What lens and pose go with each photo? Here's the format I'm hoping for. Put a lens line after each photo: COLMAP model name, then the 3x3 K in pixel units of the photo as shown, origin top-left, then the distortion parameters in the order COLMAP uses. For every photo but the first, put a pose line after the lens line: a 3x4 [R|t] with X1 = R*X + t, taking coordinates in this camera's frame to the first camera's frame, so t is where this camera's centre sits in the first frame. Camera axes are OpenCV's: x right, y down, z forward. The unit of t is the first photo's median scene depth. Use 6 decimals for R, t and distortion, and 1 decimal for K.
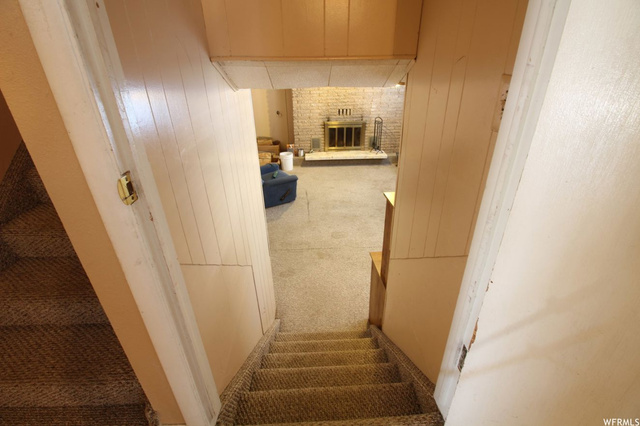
lens RADIAL K [[294.6, 0, 320.0], [0, 294.6, 211.2], [0, 0, 1]] dist [0.002702, -0.014884]
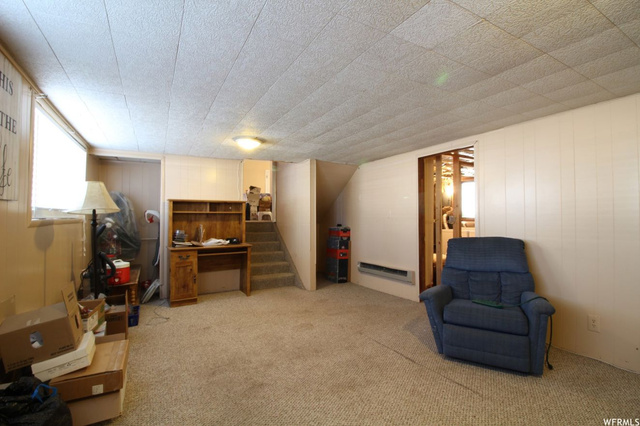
lens RADIAL K [[294.6, 0, 320.0], [0, 294.6, 211.2], [0, 0, 1]] dist [0.002702, -0.014884]
pose [[-0.891751, 0.011344, -0.452385, 0.217426], [-0.187185, 0.900906, 0.391574, -0.289734], [0.411998, 0.433866, -0.801260, 0.897283]]
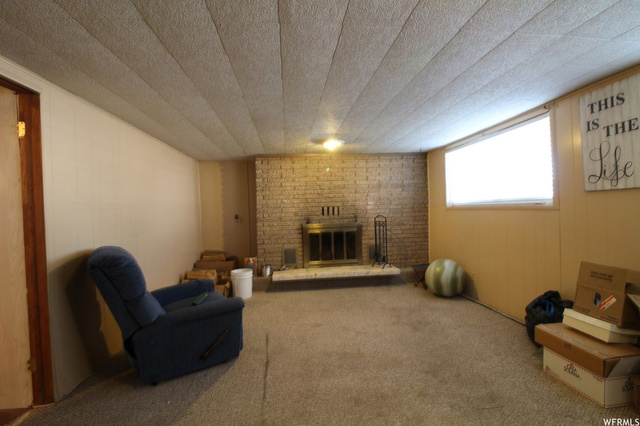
lens RADIAL K [[294.6, 0, 320.0], [0, 294.6, 211.2], [0, 0, 1]] dist [0.002702, -0.014884]
pose [[0.997380, -0.012519, 0.071246, 0.007697], [0.043070, 0.894075, -0.445841, -0.022791], [-0.058118, 0.447742, 0.892272, 0.369416]]
